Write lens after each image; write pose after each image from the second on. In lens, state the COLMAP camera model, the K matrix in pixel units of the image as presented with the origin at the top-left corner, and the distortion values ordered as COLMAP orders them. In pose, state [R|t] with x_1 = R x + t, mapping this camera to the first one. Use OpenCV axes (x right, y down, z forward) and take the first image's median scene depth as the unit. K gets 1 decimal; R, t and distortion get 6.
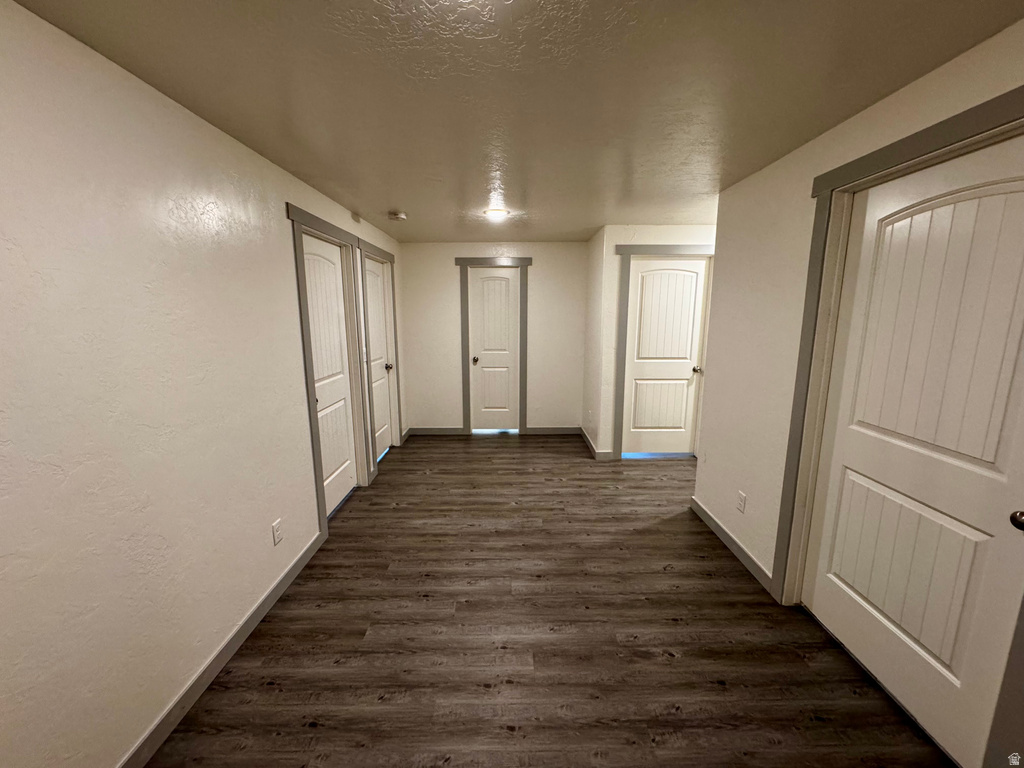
lens RADIAL K [[407.2, 0, 513.0], [0, 407.2, 384.4], [0, 0, 1]] dist [-0.003547, -0.000056]
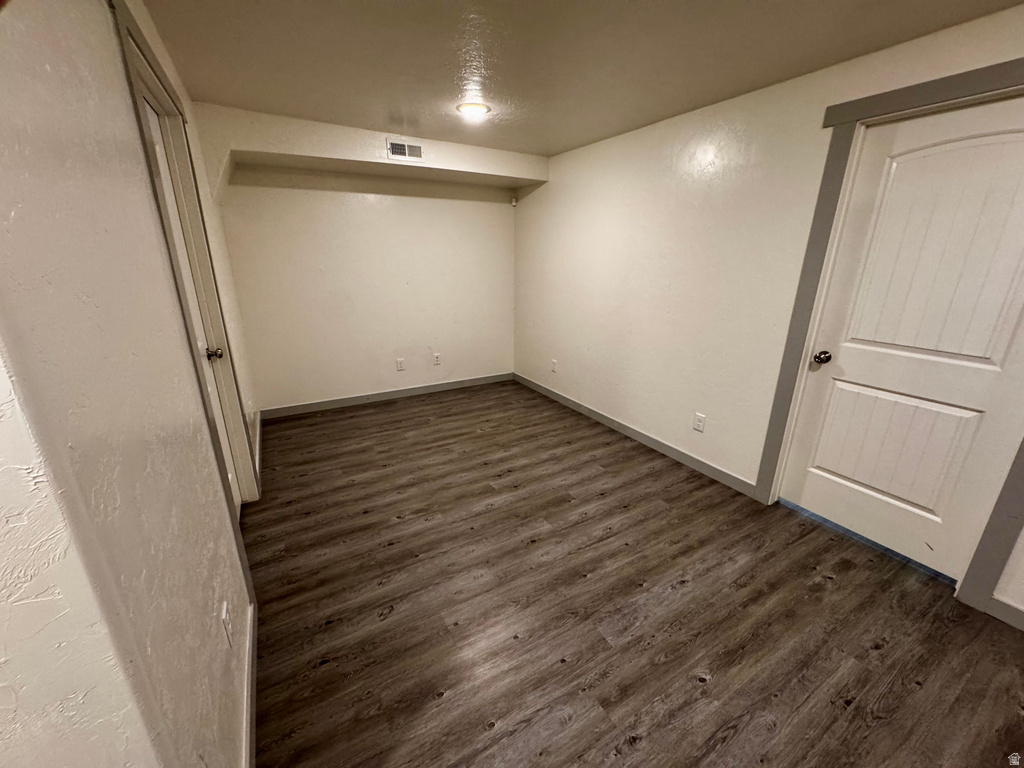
lens RADIAL K [[407.2, 0, 513.0], [0, 407.2, 384.4], [0, 0, 1]] dist [-0.003547, -0.000056]
pose [[-0.865128, 0.147071, -0.479503, 0.414446], [-0.095520, 0.890230, 0.445384, -0.203818], [0.492371, 0.431117, -0.756115, 1.289101]]
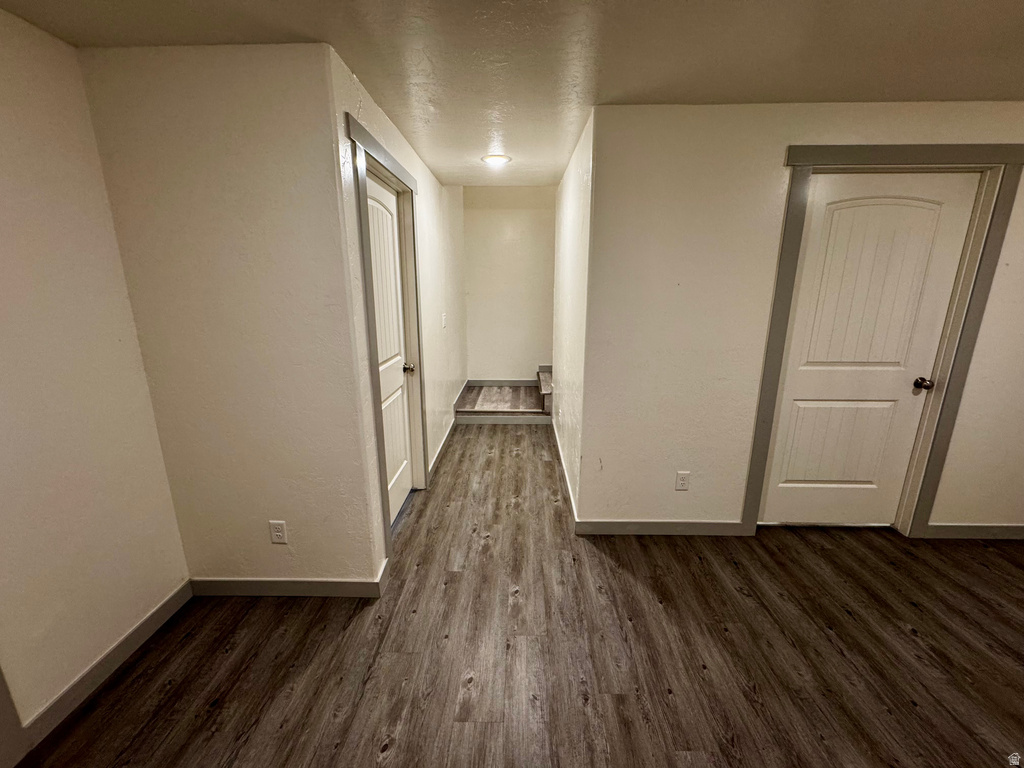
lens RADIAL K [[407.2, 0, 513.0], [0, 407.2, 384.4], [0, 0, 1]] dist [-0.003547, -0.000056]
pose [[0.024414, -0.237549, 0.971069, -0.288411], [0.179712, 0.956577, 0.229485, -0.197062], [-0.983416, 0.168910, 0.066045, 1.172111]]
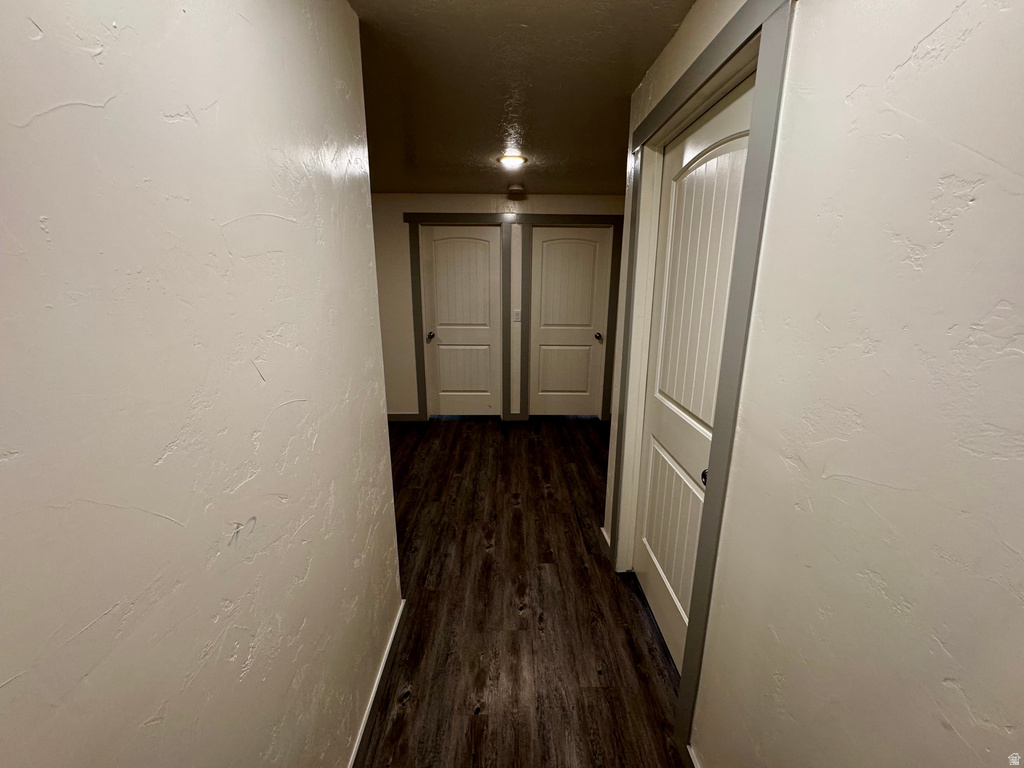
lens RADIAL K [[407.2, 0, 513.0], [0, 407.2, 384.4], [0, 0, 1]] dist [-0.003547, -0.000056]
pose [[0.010400, 0.252218, -0.967615, 1.064388], [-0.182982, 0.951807, 0.246131, -0.218927], [0.983061, 0.174497, 0.056051, 1.220574]]
